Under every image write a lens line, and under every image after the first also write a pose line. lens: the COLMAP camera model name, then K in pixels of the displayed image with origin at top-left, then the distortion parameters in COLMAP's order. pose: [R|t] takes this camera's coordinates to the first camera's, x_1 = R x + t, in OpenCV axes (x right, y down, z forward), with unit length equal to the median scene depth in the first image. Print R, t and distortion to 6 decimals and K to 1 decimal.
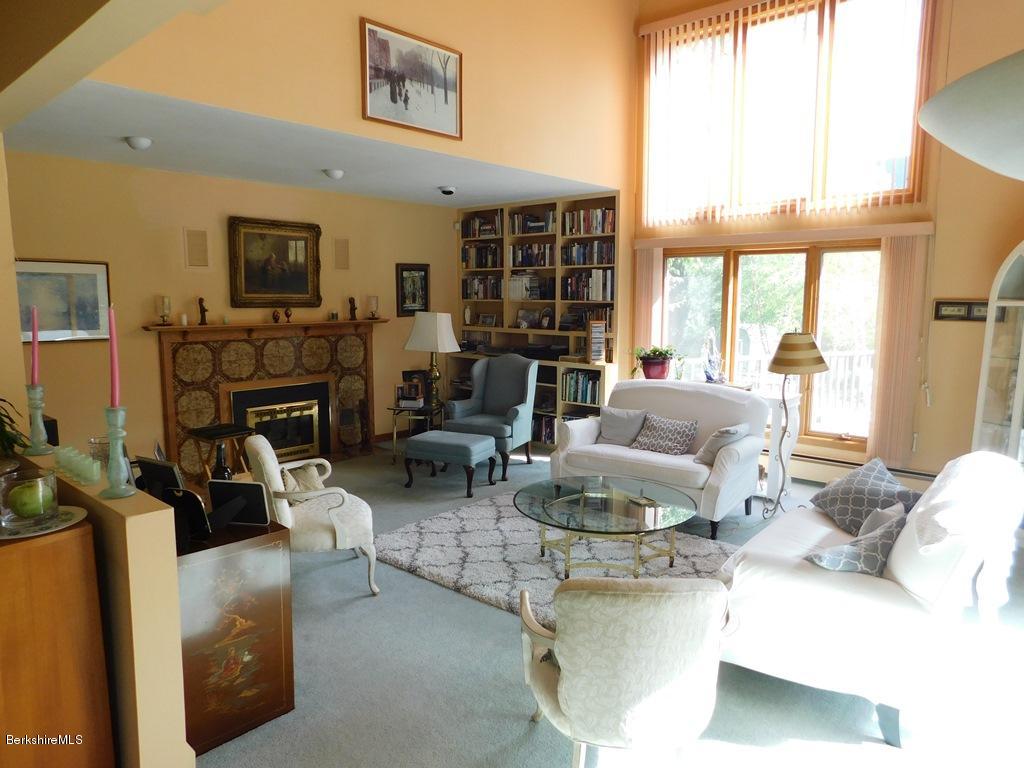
lens RADIAL K [[713.2, 0, 512.0], [0, 713.2, 384.0], [0, 0, 1]] dist [-0.007758, -0.003211]
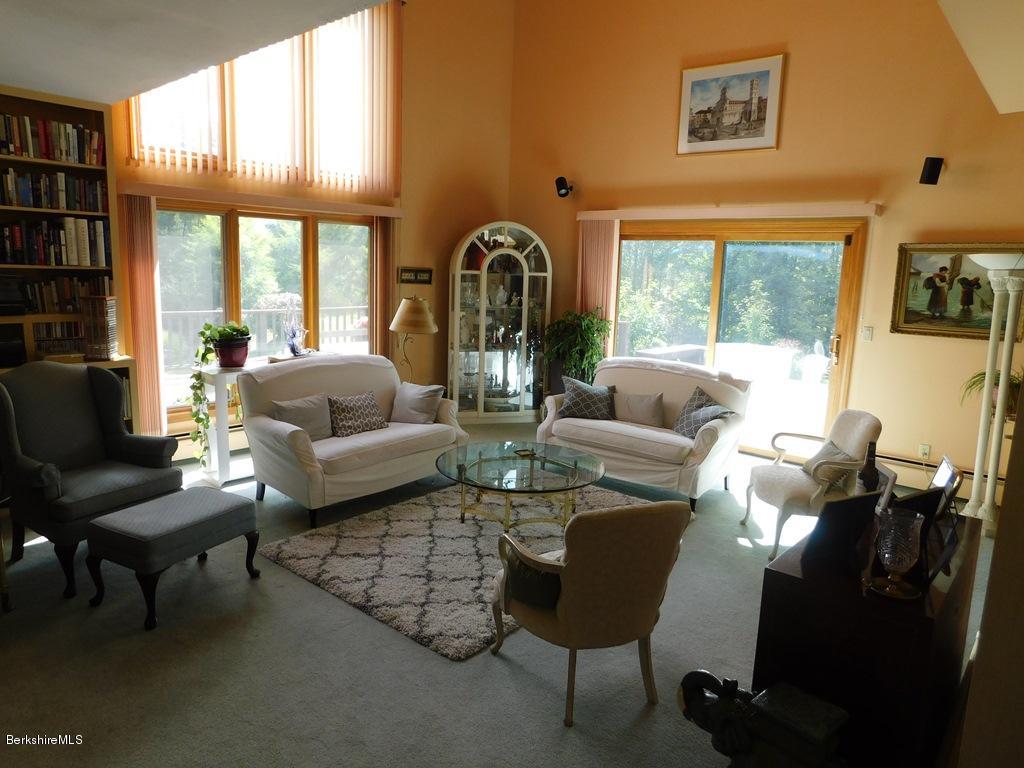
lens RADIAL K [[713.2, 0, 512.0], [0, 713.2, 384.0], [0, 0, 1]] dist [-0.007758, -0.003211]
pose [[-0.054772, -0.172591, 0.983470, -0.579735], [0.089357, 0.980149, 0.176984, -0.093737], [-0.994492, 0.097574, -0.038263, 0.658853]]
